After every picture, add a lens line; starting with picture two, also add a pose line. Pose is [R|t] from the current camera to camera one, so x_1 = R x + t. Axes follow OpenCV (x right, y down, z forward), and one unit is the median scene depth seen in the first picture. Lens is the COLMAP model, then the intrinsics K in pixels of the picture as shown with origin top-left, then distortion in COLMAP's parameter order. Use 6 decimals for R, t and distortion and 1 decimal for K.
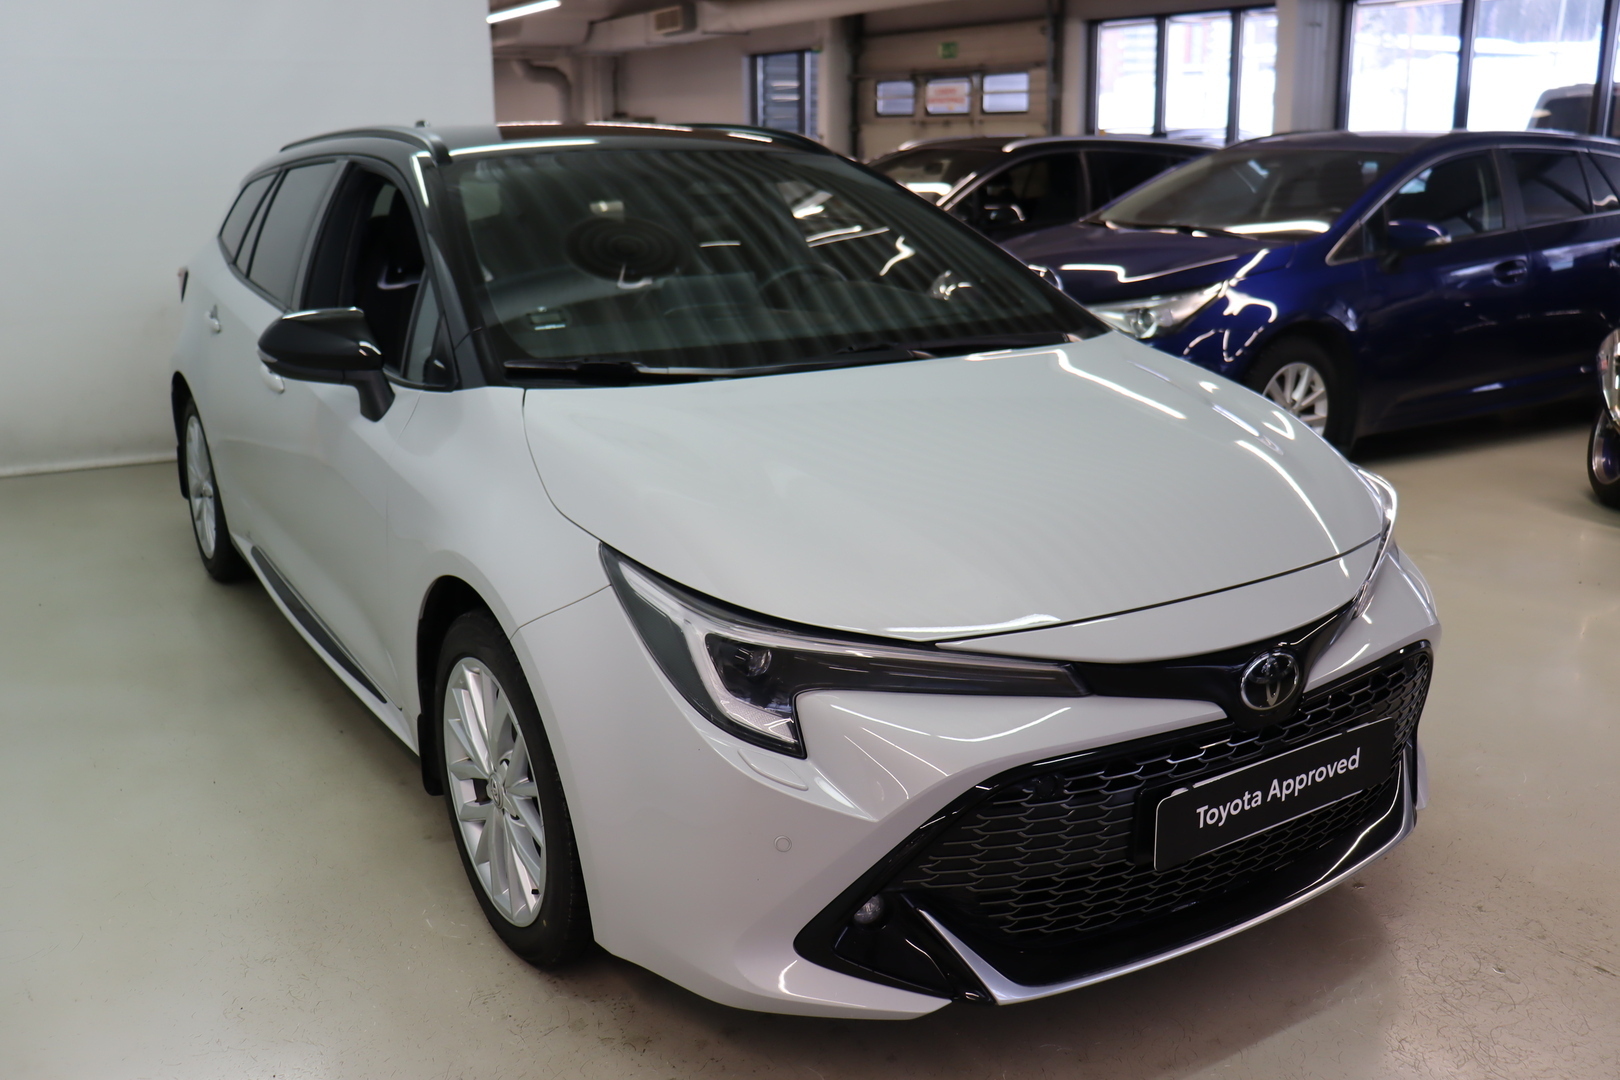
lens RADIAL K [[1460.1, 0, 815.0], [0, 1460.1, 518.5], [0, 0, 1]] dist [-0.153684, 0.179202]
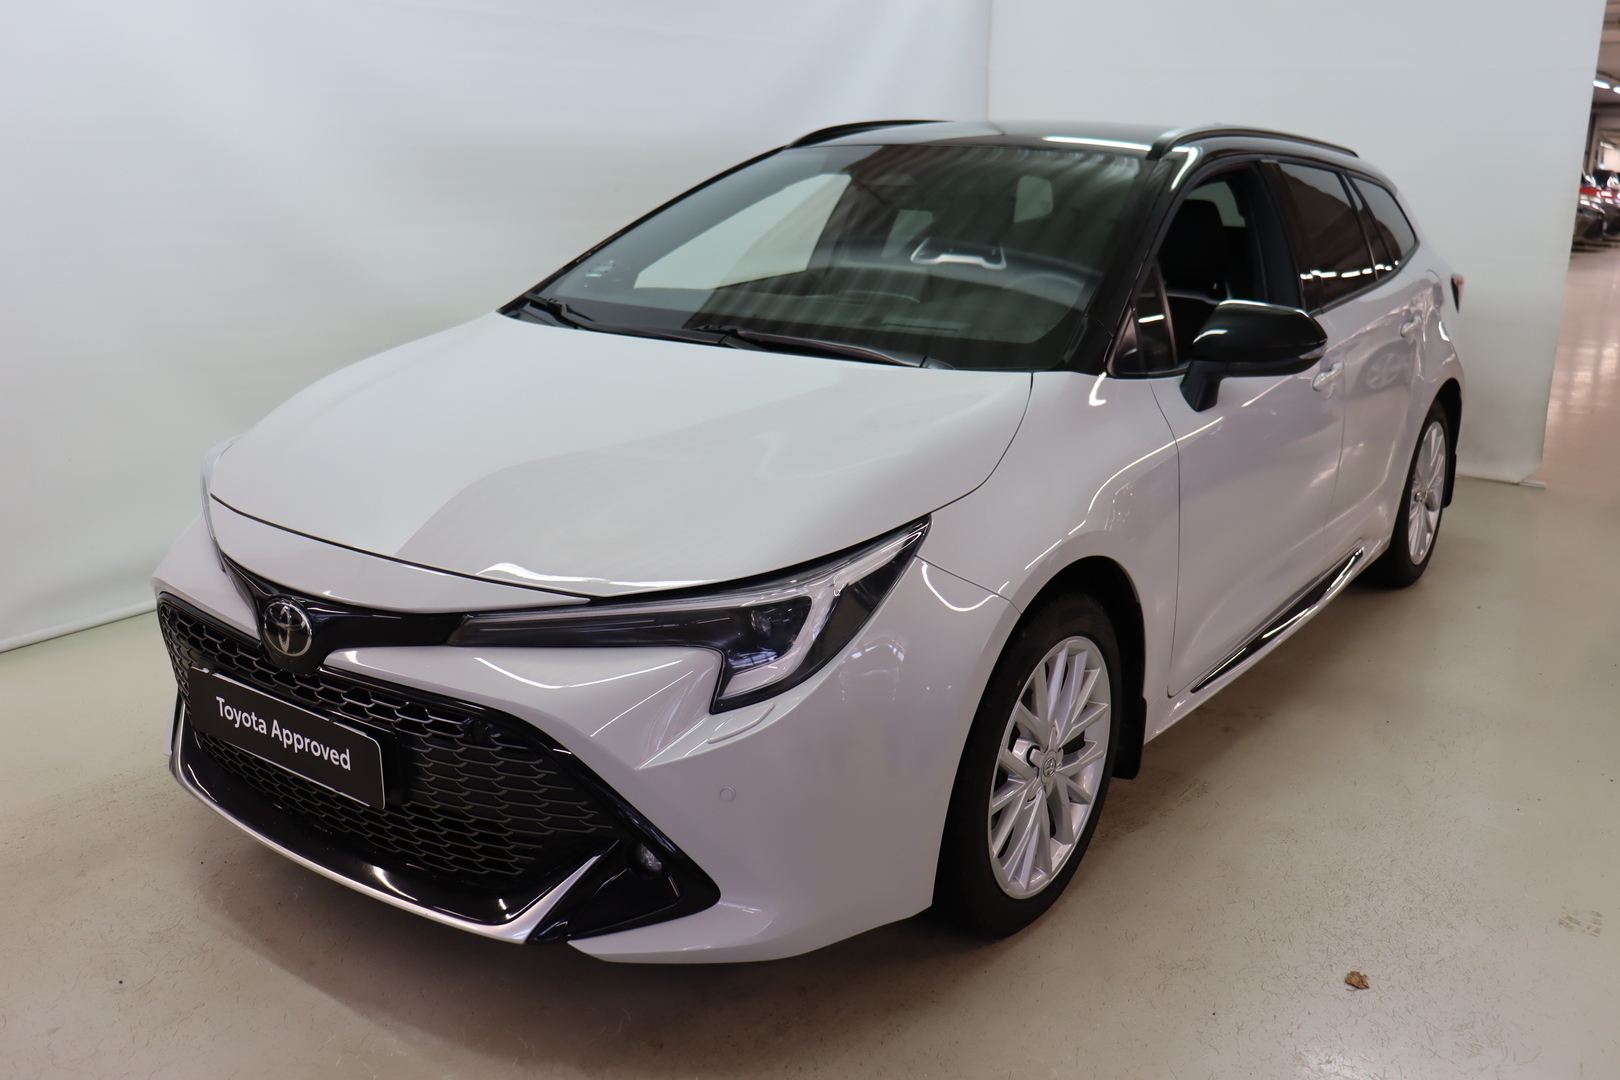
lens RADIAL K [[1460.1, 0, 815.0], [0, 1460.1, 518.5], [0, 0, 1]] dist [-0.153684, 0.179202]
pose [[0.367304, 0.247782, -0.896489, 1.361260], [-0.256543, 0.953462, 0.158419, -0.225692], [0.894021, 0.171800, 0.413776, 0.886743]]
